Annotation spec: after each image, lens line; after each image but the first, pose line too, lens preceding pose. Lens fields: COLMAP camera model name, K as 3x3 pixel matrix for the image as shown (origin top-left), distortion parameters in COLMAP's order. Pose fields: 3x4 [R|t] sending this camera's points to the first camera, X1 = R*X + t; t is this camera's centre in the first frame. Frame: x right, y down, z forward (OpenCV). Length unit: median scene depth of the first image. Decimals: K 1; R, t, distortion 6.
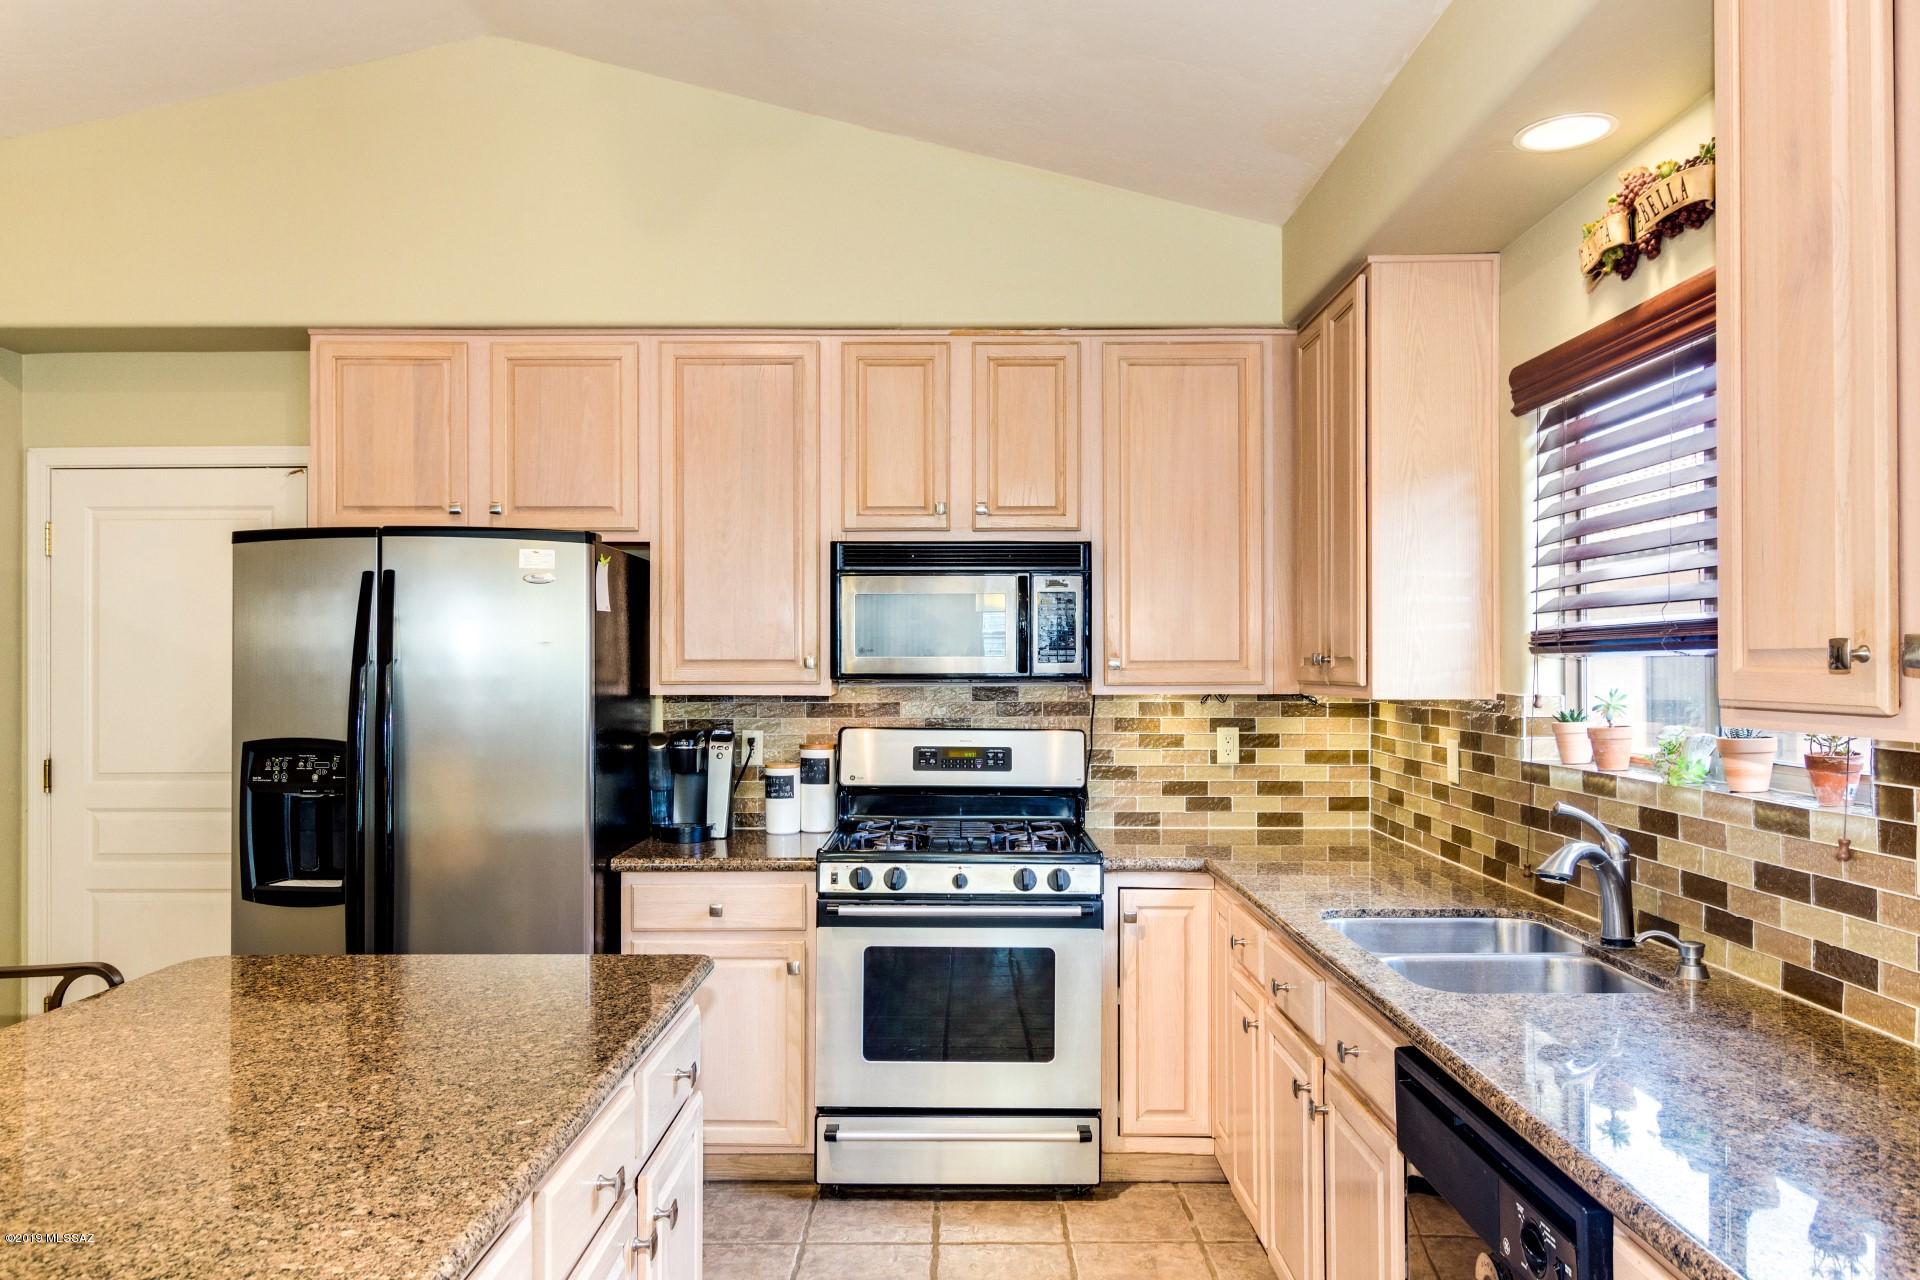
lens RADIAL K [[1355.3, 0, 960.0], [0, 1355.3, 640.0], [0, 0, 1]] dist [0.000982, -0.000678]
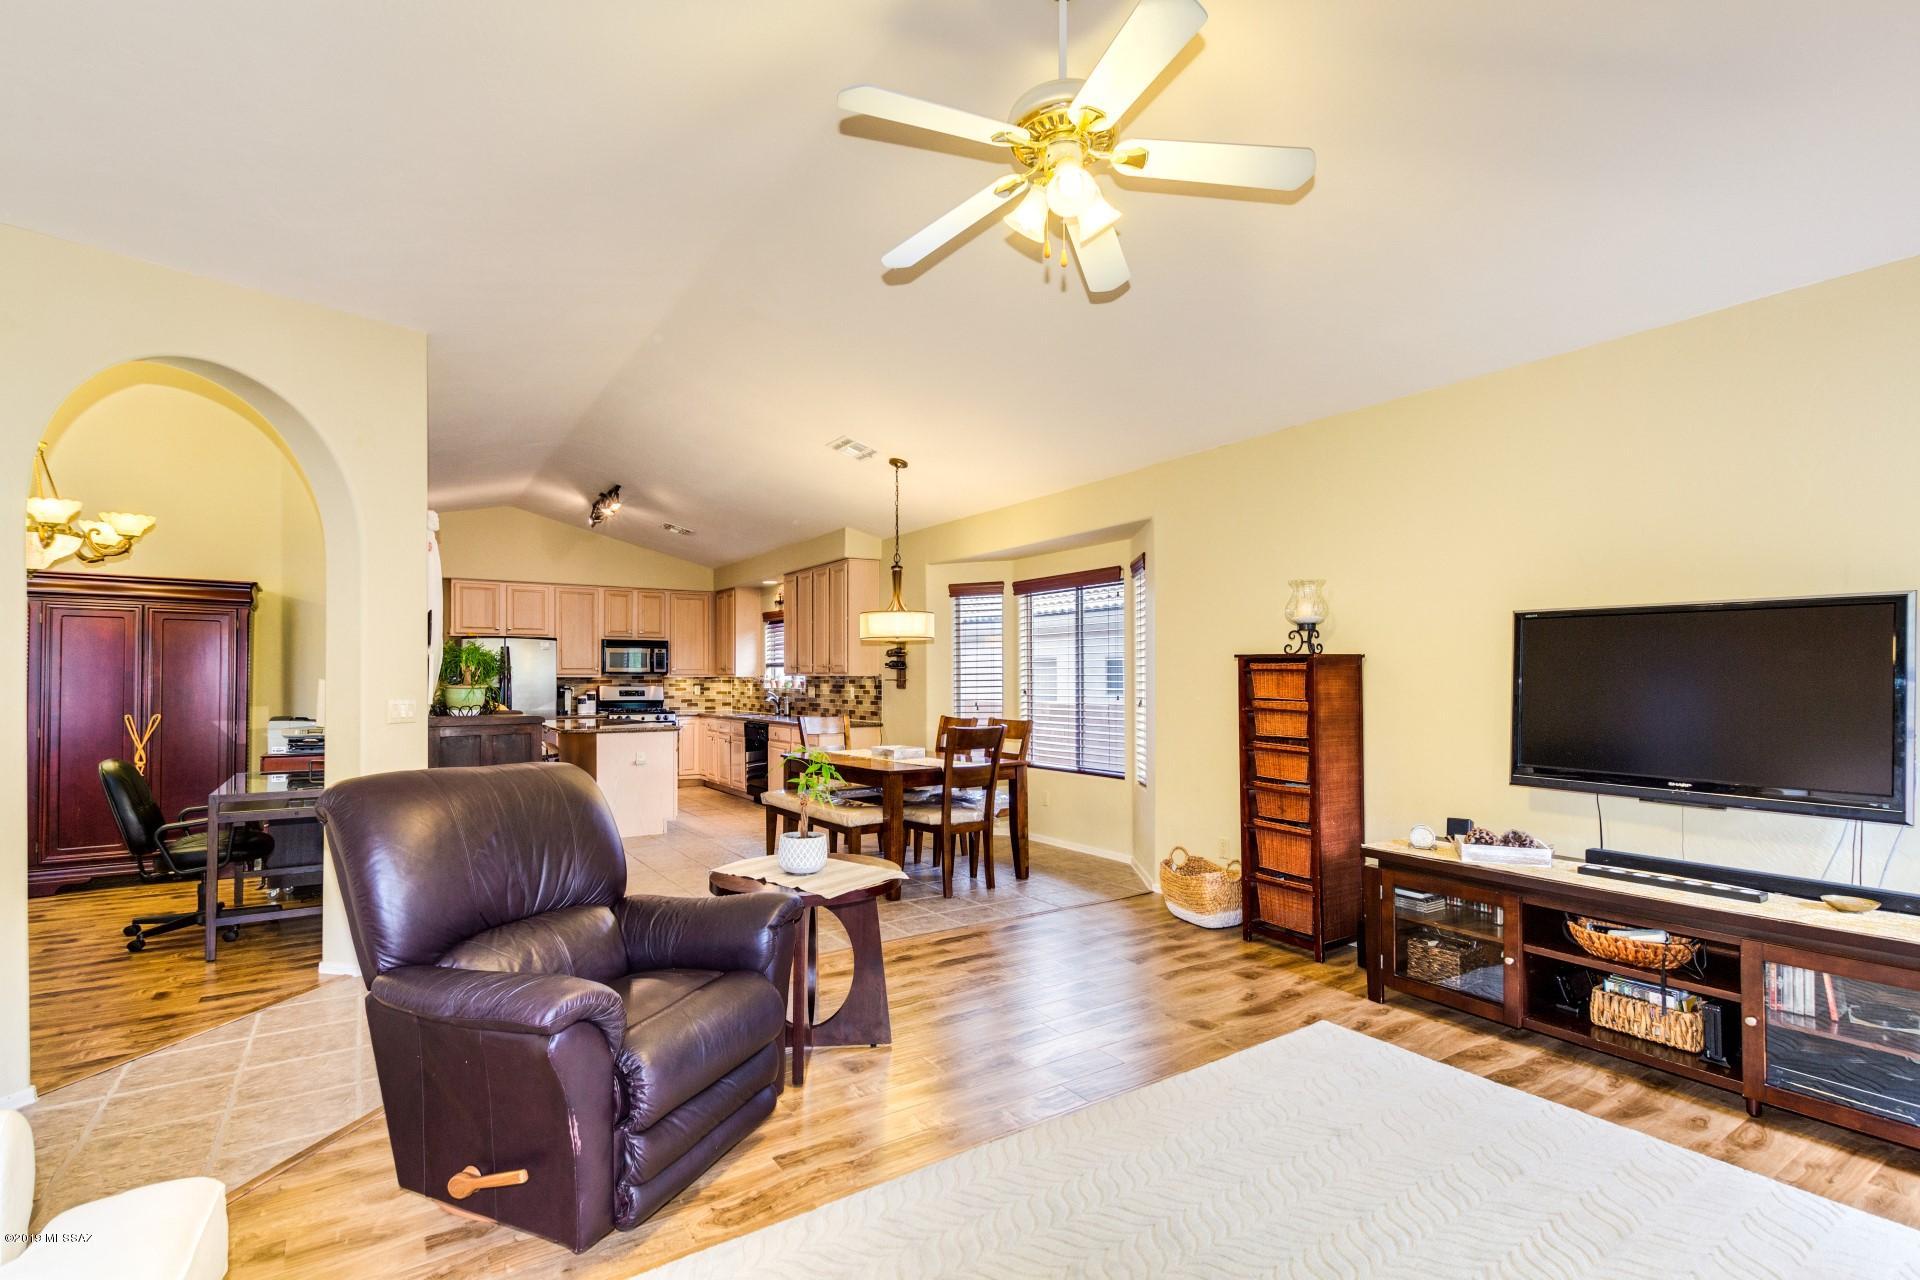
lens RADIAL K [[881.6, 0, 968.7], [0, 881.6, 660.9], [0, 0, 1]] dist [0.001833, -0.000018]
pose [[0.826290, 0.010122, 0.563153, -0.677337], [-0.009153, 0.999948, -0.004544, -0.005766], [-0.563170, -0.001400, 0.826340, -1.796211]]
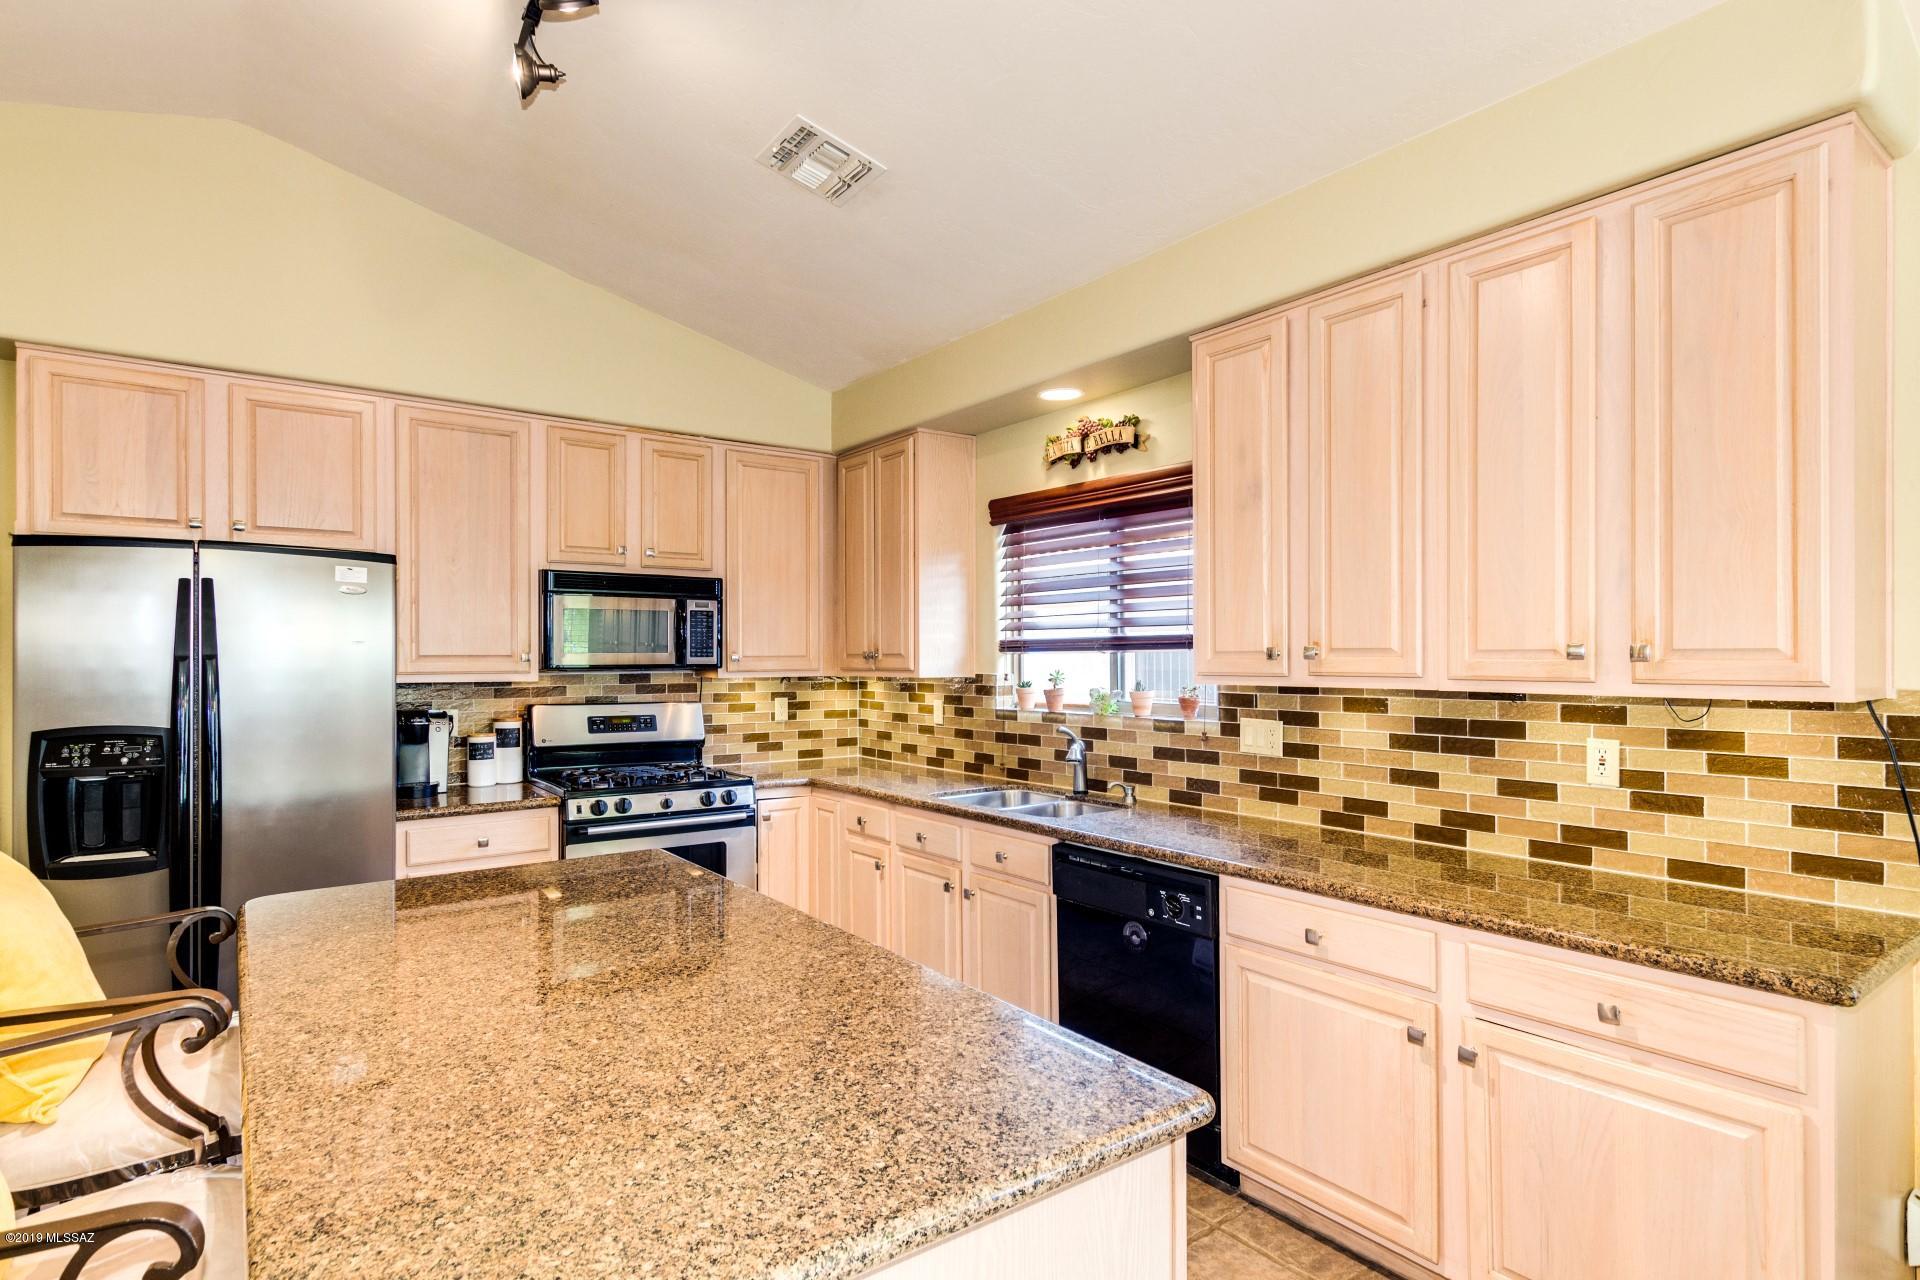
lens RADIAL K [[986.4, 0, 960.0], [0, 986.4, 640.0], [0, 0, 1]] dist [0.001765, 0.000204]
pose [[0.801402, 0.009575, 0.598049, -0.357370], [-0.009220, 0.999951, -0.003655, -0.001209], [-0.598055, -0.002585, 0.801451, -0.058196]]
